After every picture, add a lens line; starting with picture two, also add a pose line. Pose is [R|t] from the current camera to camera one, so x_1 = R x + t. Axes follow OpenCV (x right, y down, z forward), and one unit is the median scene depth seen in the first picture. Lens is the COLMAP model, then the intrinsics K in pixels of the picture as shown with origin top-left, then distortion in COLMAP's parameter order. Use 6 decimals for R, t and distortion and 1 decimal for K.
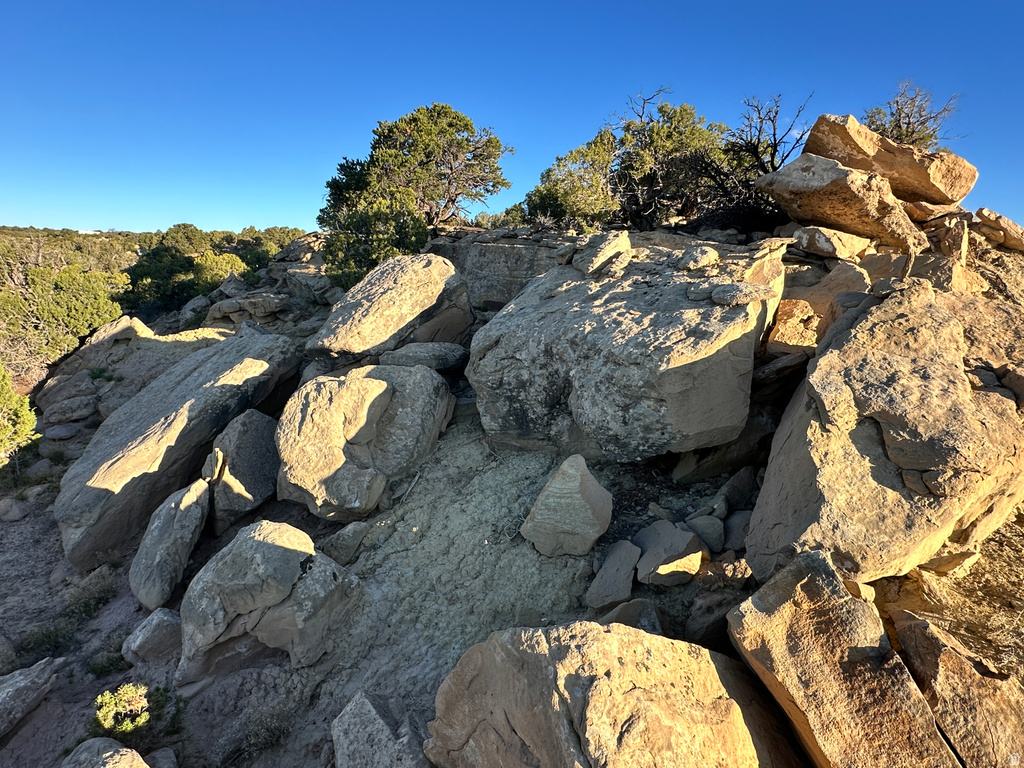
lens RADIAL K [[539.5, 0, 512.6], [0, 539.5, 383.3], [0, 0, 1]] dist [-0.003601, -0.000088]
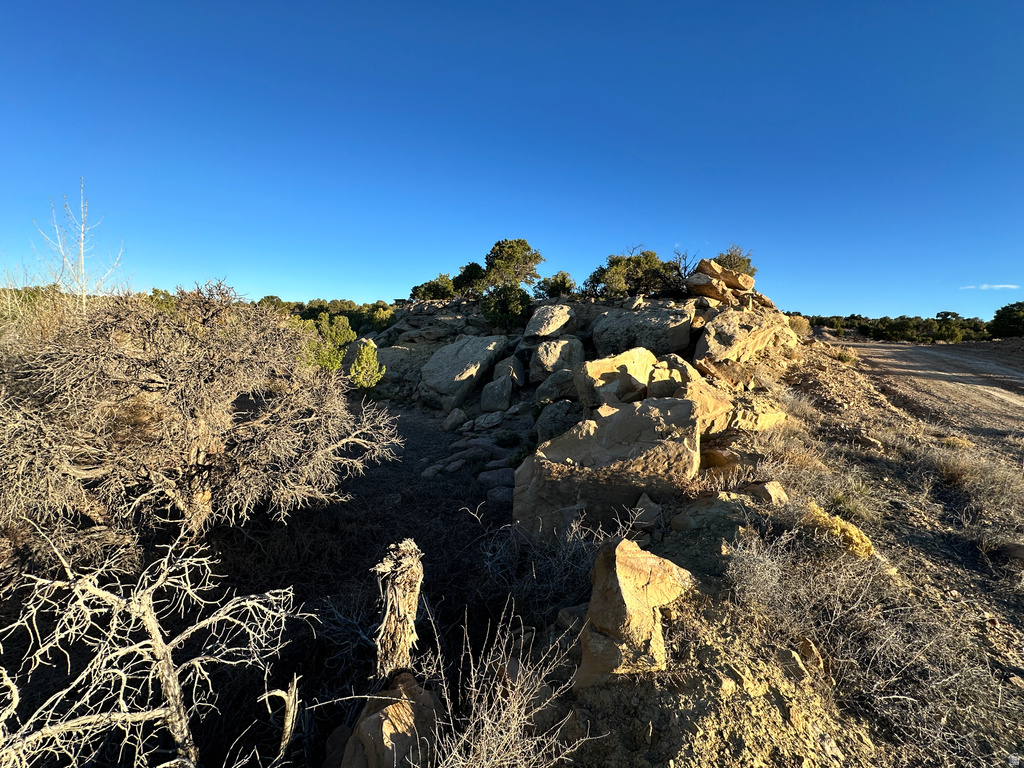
lens RADIAL K [[410.8, 0, 511.3], [0, 410.8, 384.8], [0, 0, 1]] dist [-0.000228, -0.000003]
pose [[0.996401, 0.005401, 0.084590, -0.718370], [0.002301, 0.995876, -0.090691, 0.421050], [-0.084731, 0.090559, 0.992280, -1.184313]]
